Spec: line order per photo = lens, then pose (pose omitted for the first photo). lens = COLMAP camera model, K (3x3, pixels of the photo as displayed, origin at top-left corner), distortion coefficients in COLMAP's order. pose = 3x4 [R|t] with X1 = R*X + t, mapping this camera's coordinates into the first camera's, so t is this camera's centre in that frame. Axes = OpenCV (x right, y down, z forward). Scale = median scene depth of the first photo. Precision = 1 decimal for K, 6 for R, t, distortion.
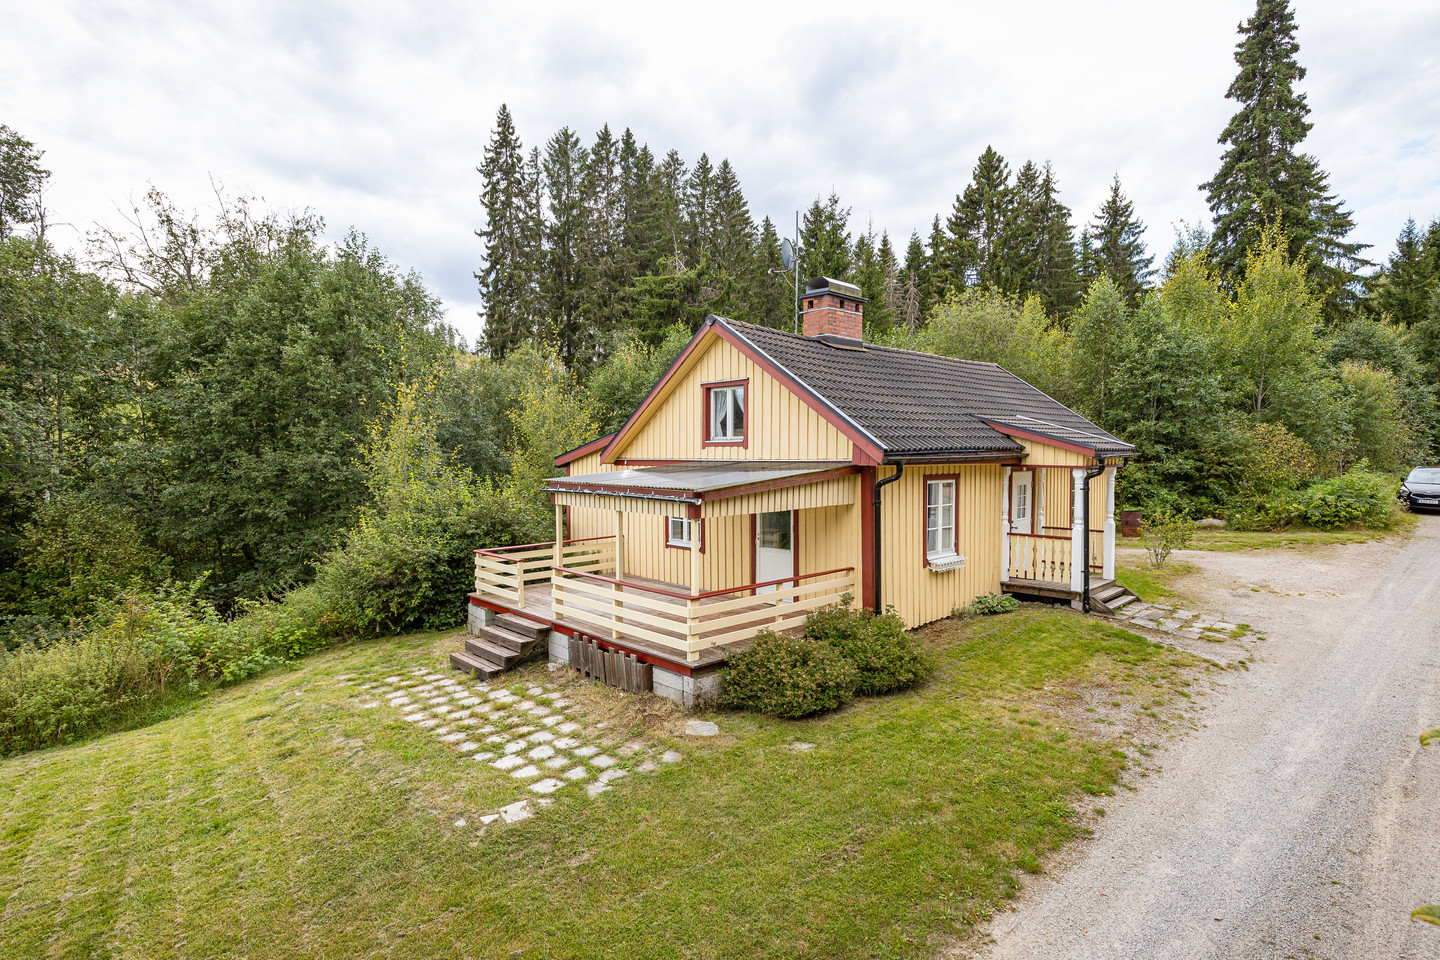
lens RADIAL K [[727.1, 0, 720.1], [0, 727.1, 477.7], [0, 0, 1]] dist [-0.000025, -0.000679]
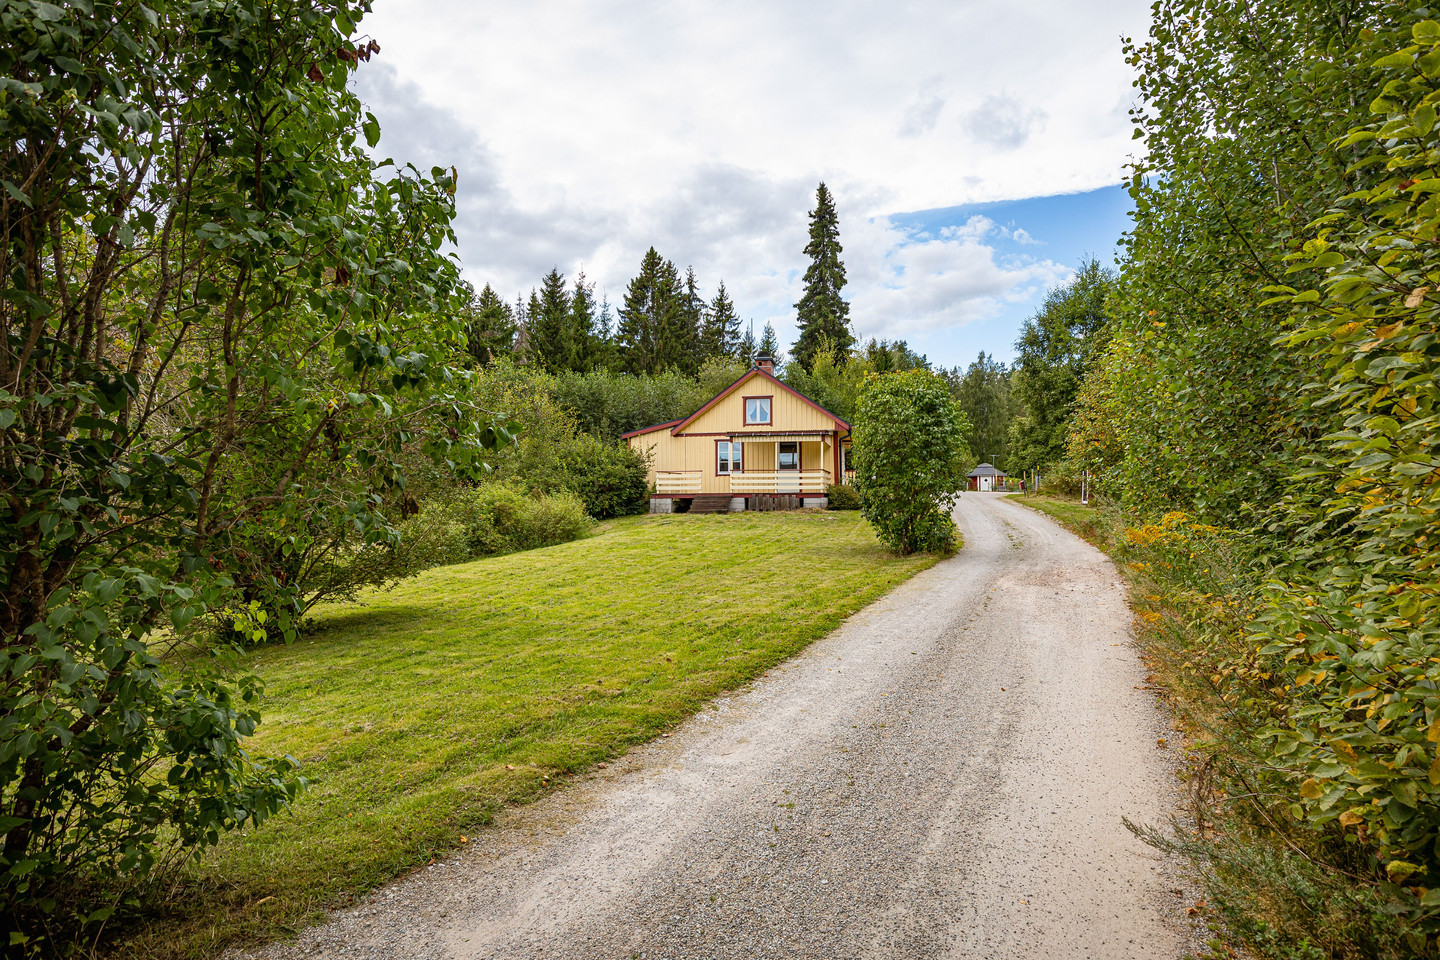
lens RADIAL K [[727.1, 0, 718.2], [0, 727.1, 482.7], [0, 0, 1]] dist [-0.000025, -0.000679]
pose [[0.826884, 0.009484, 0.562292, -0.402860], [0.022823, 0.998468, -0.050403, 0.072388], [-0.561909, 0.054510, 0.825401, -0.223559]]
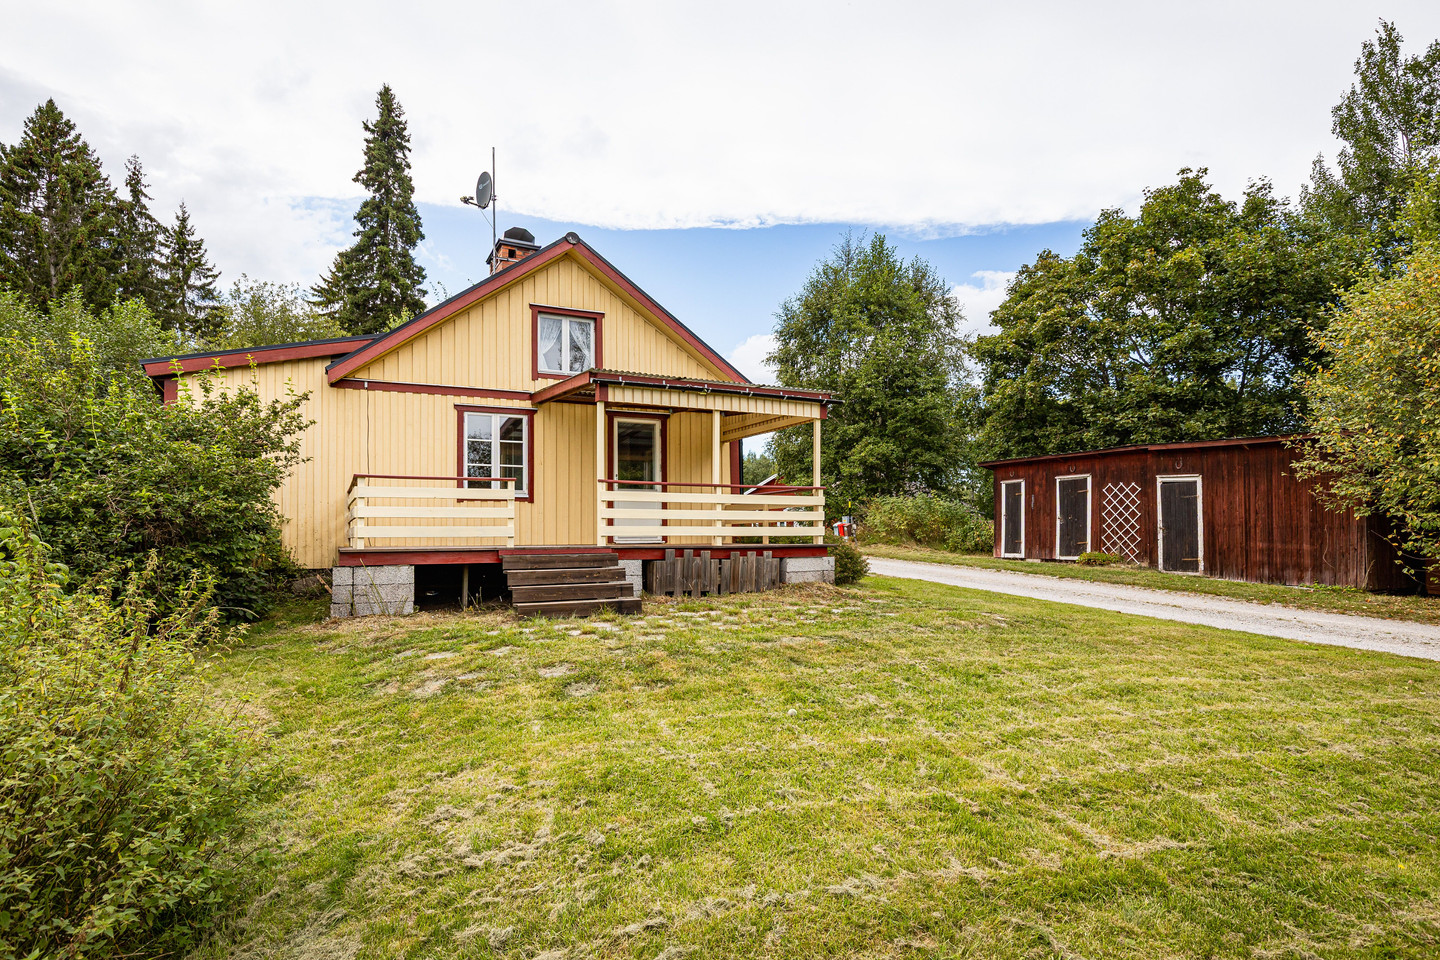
lens RADIAL K [[782.1, 0, 719.1], [0, 782.1, 514.4], [0, 0, 1]] dist [-0.000009, 0.000791]
pose [[0.304600, 0.027812, 0.952074, -0.260675], [0.041160, 0.998256, -0.042329, 0.052654], [-0.951591, 0.052080, 0.302924, 0.163458]]
